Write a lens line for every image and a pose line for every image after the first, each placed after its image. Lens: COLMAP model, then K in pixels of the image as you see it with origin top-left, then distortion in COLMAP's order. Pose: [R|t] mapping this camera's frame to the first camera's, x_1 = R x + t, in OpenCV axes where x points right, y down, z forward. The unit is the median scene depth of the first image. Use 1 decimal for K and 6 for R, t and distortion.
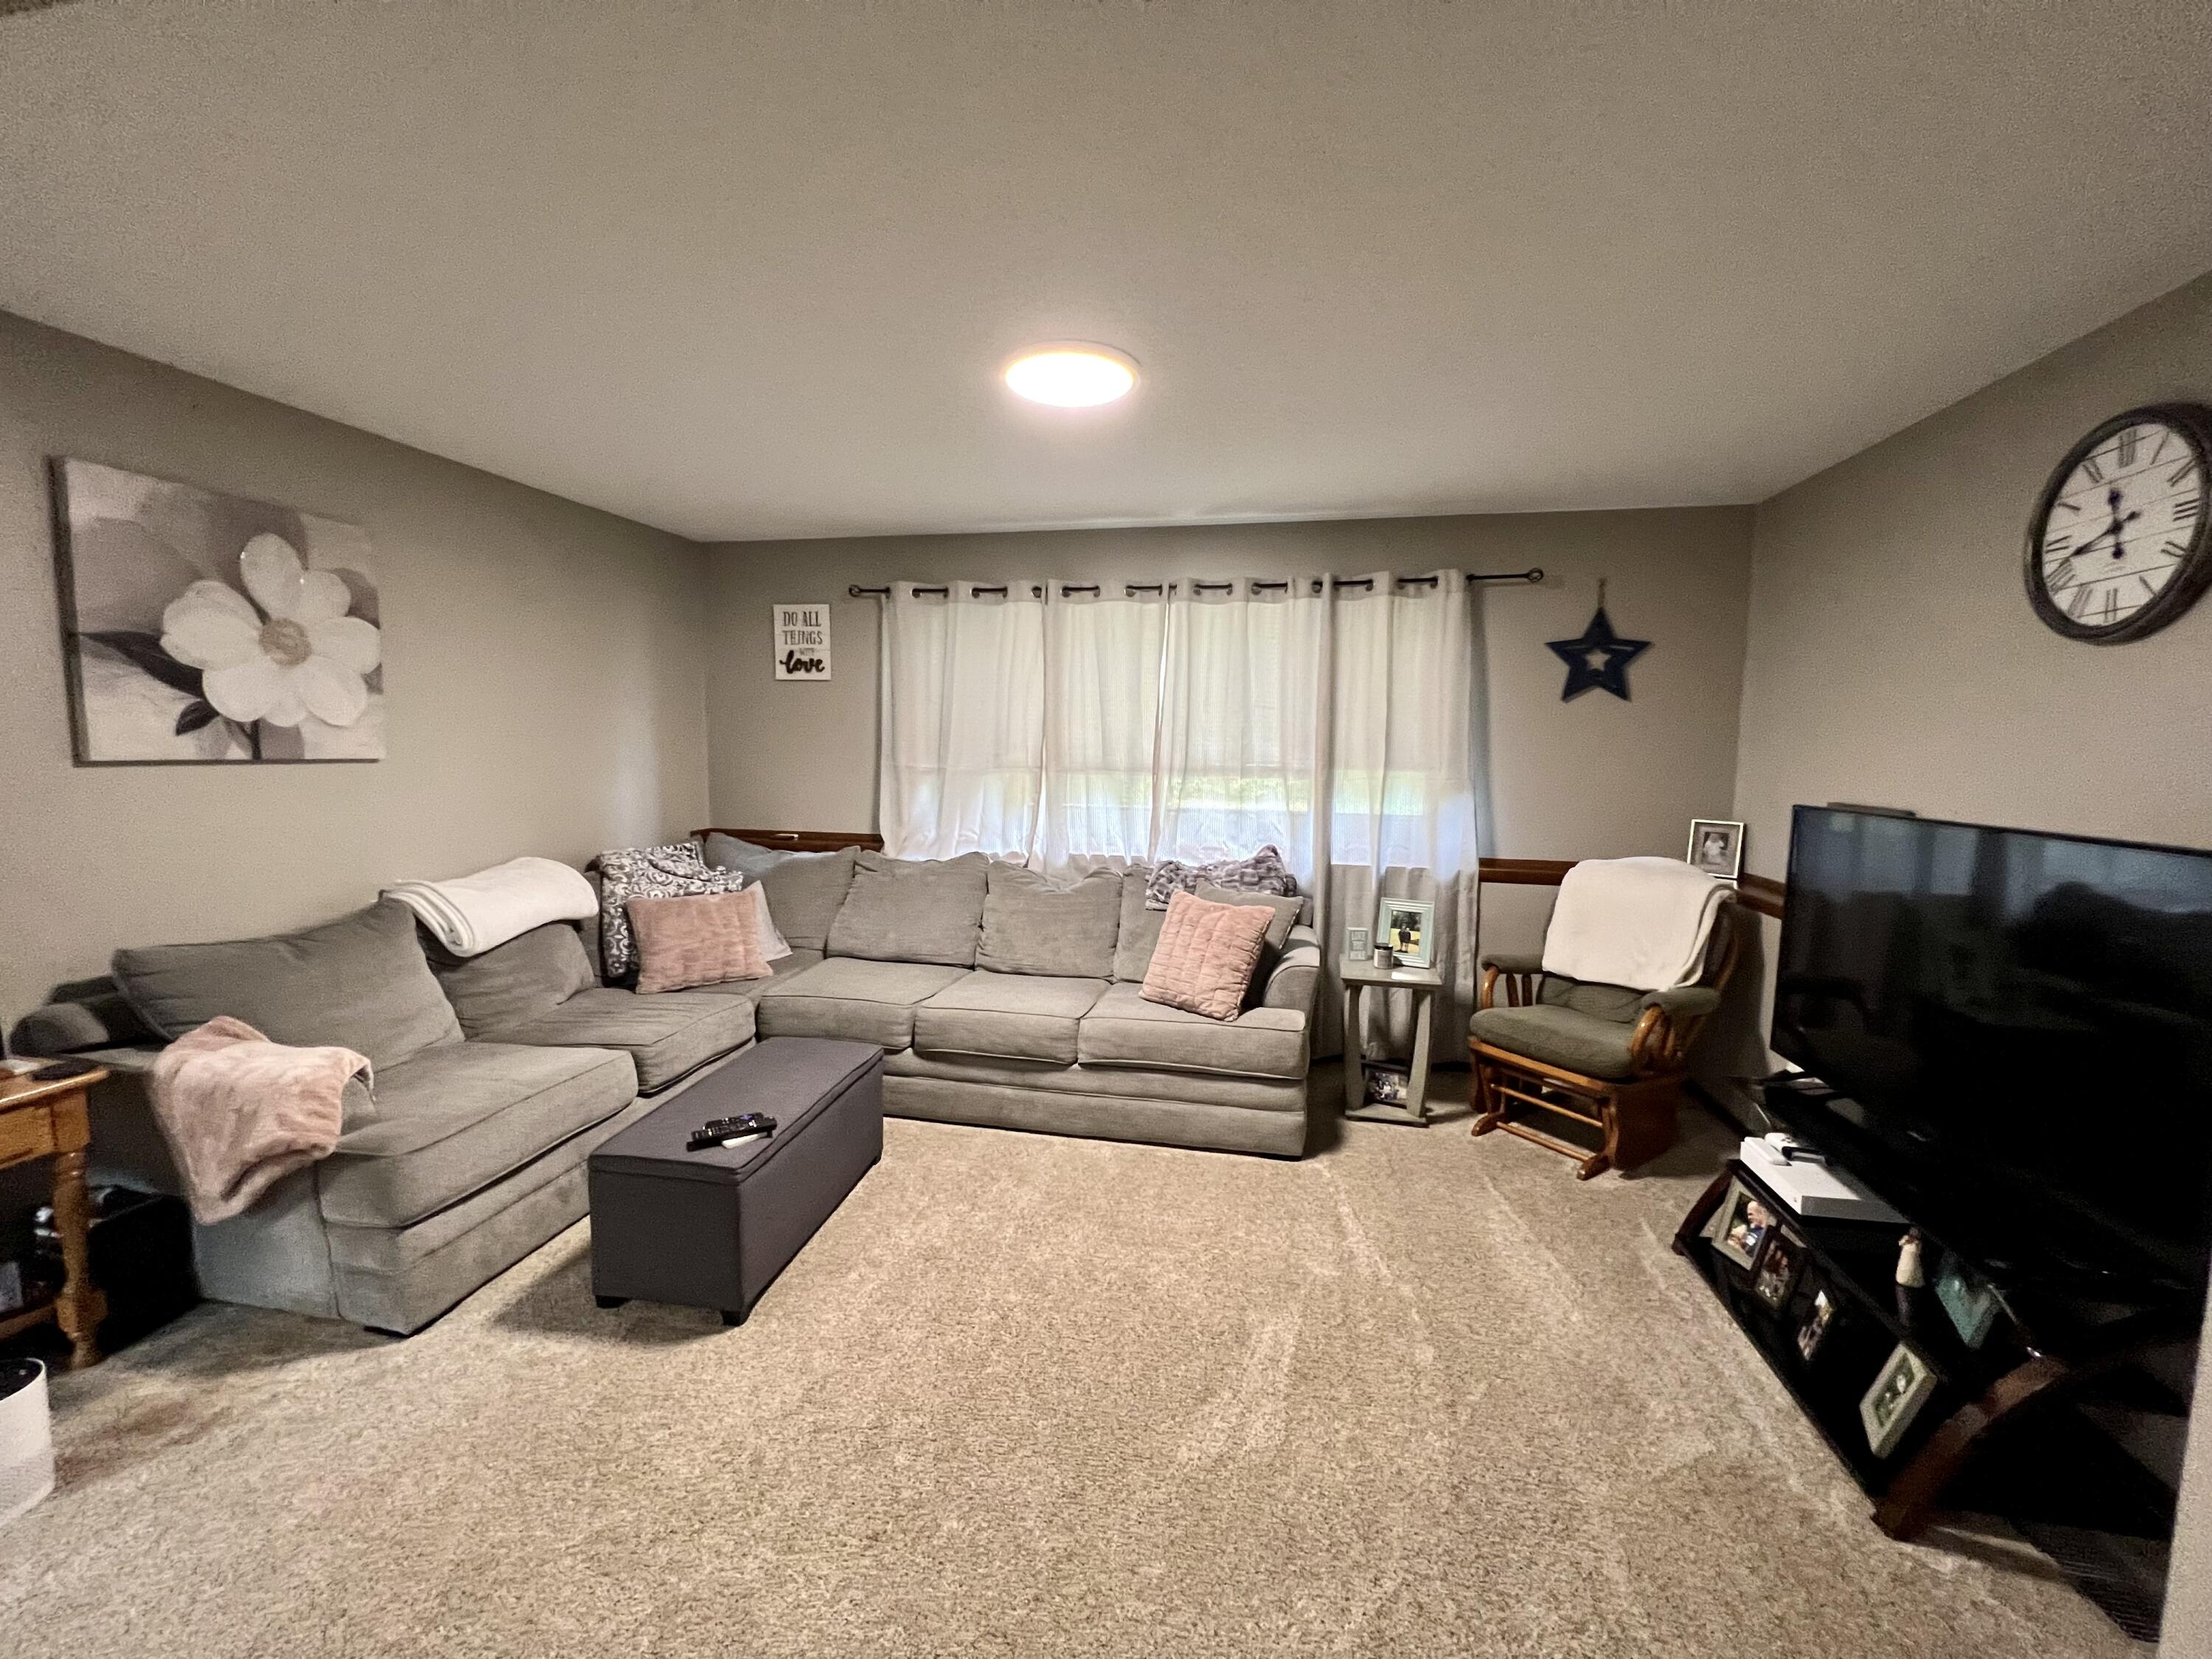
lens RADIAL K [[881.3, 0, 1106.9], [0, 881.3, 824.4], [0, 0, 1]] dist [0.000657, 0.000988]
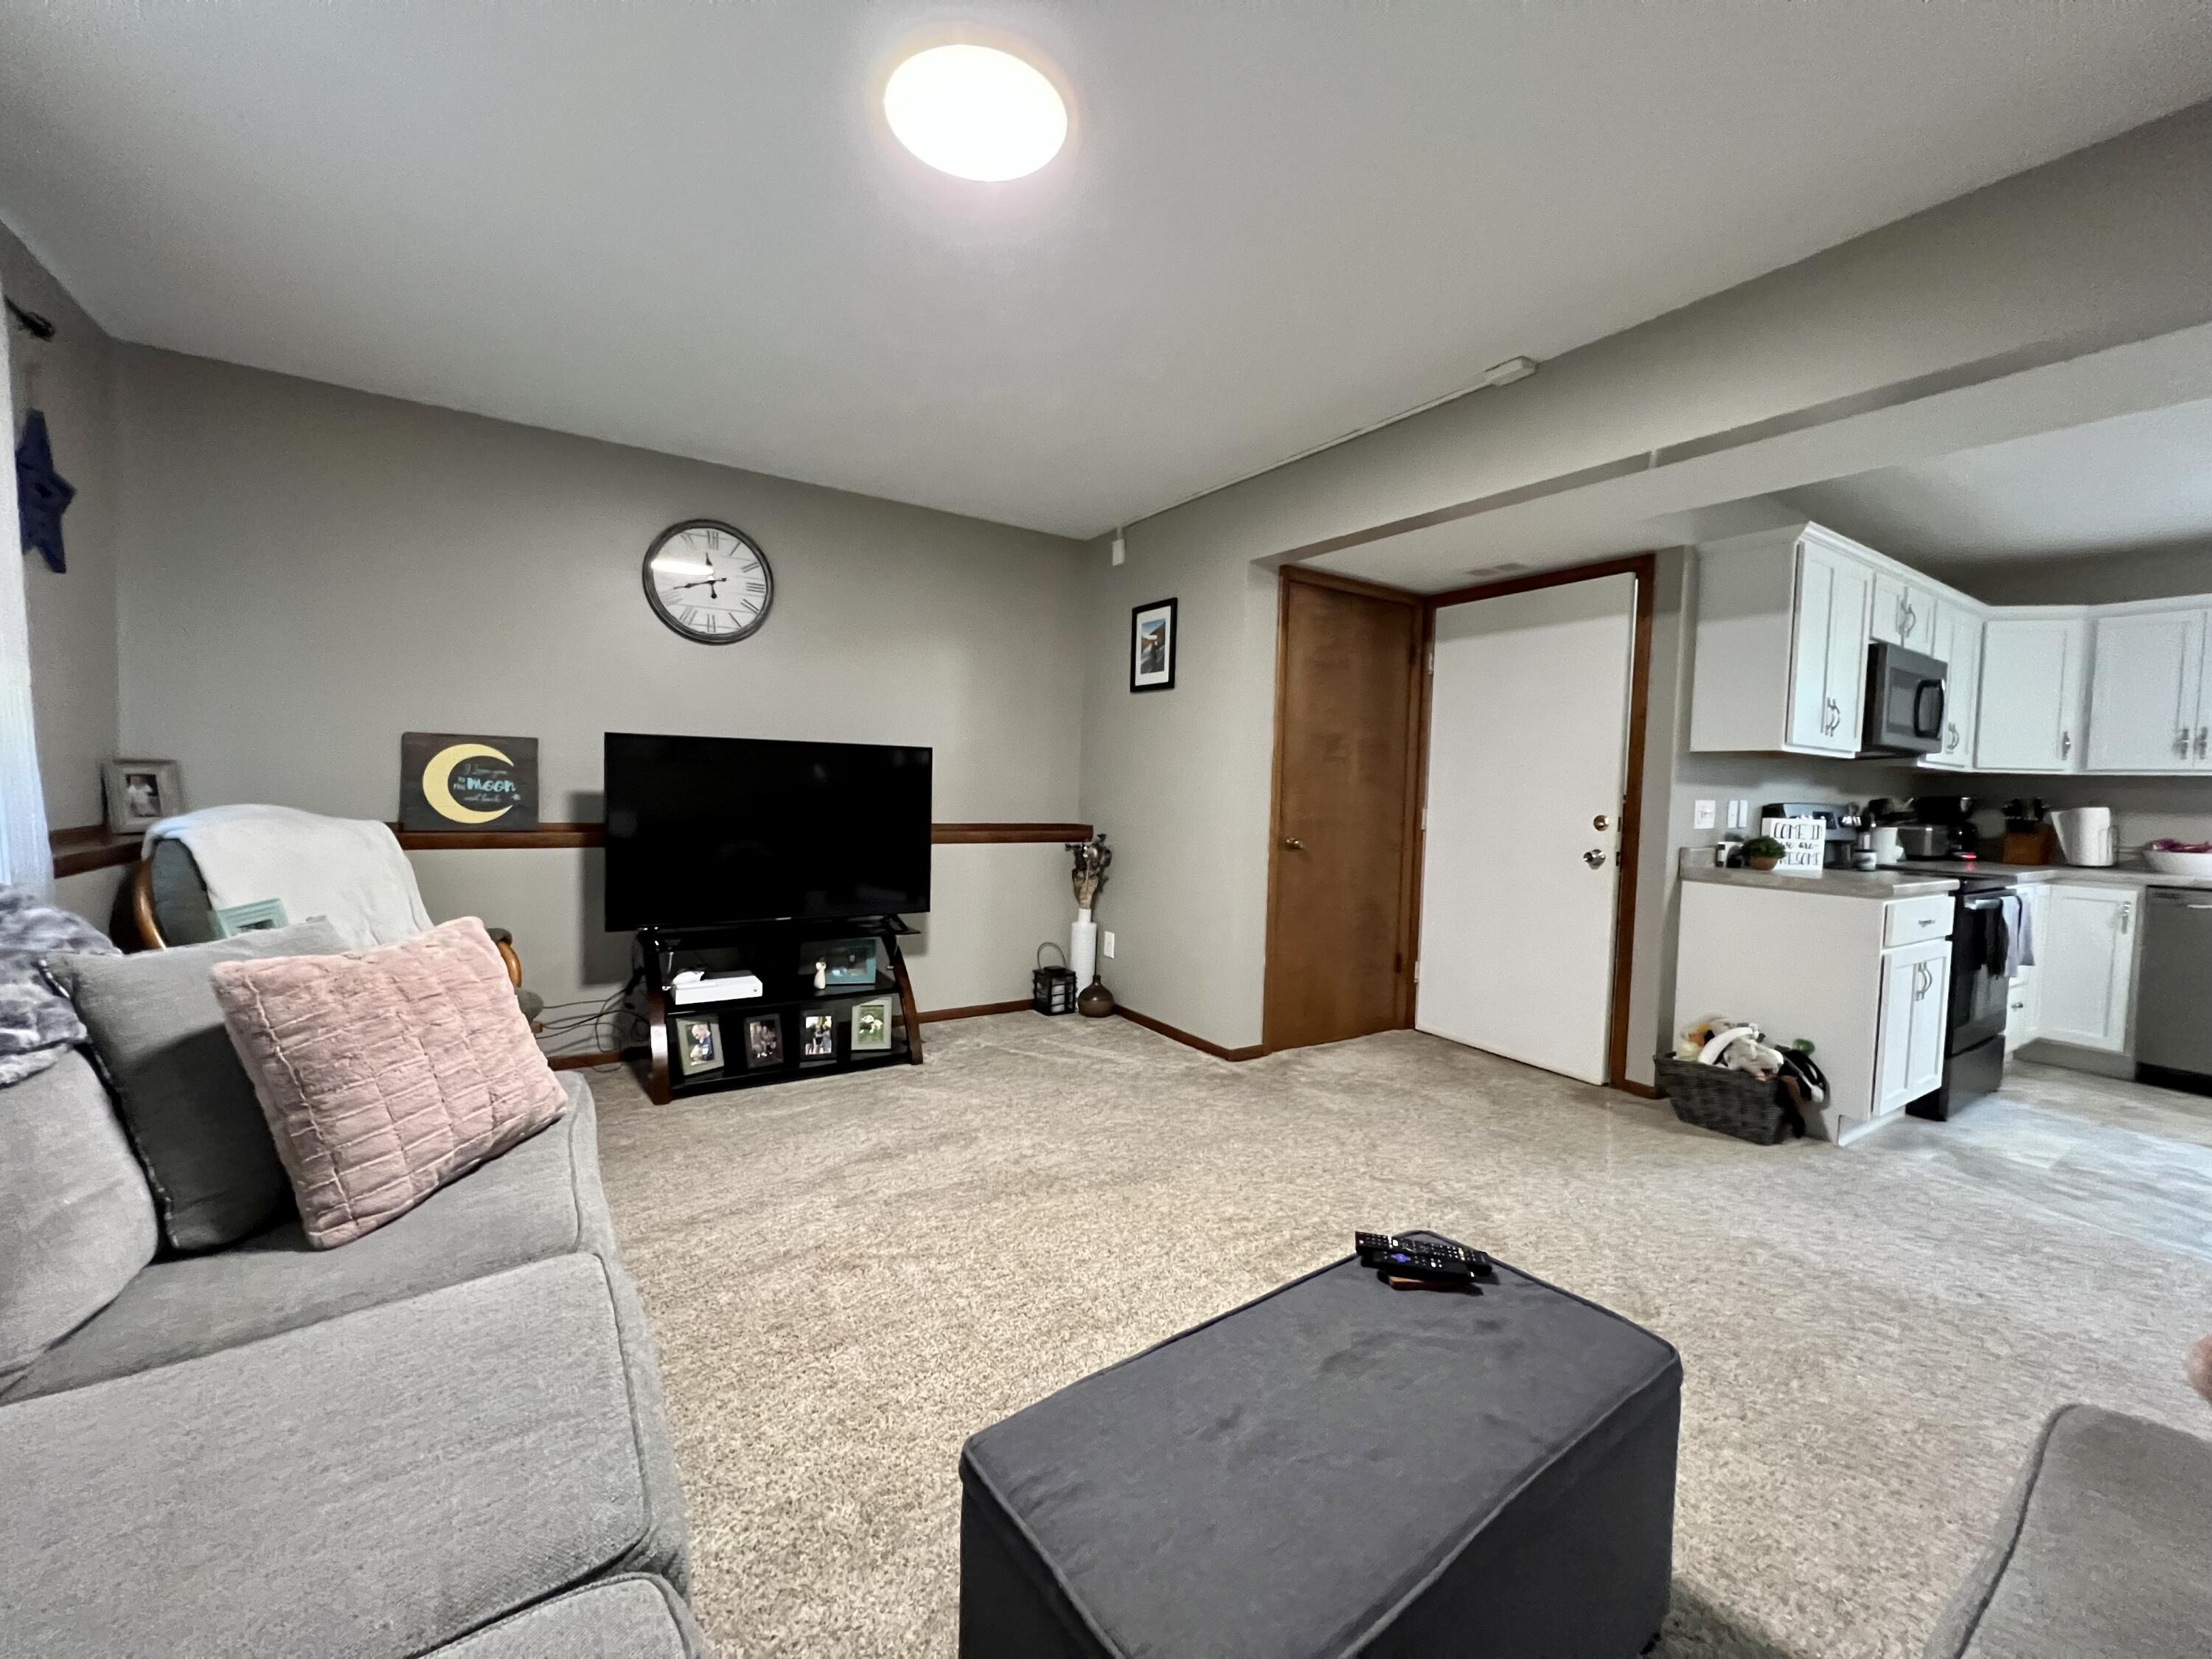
lens RADIAL K [[881.3, 0, 1103.4], [0, 881.3, 830.5], [0, 0, 1]] dist [0.000657, 0.000988]
pose [[-0.705721, -0.078788, 0.704095, -0.767258], [0.021491, 0.990959, 0.132430, -0.045438], [-0.708164, 0.108590, -0.697648, 1.745727]]
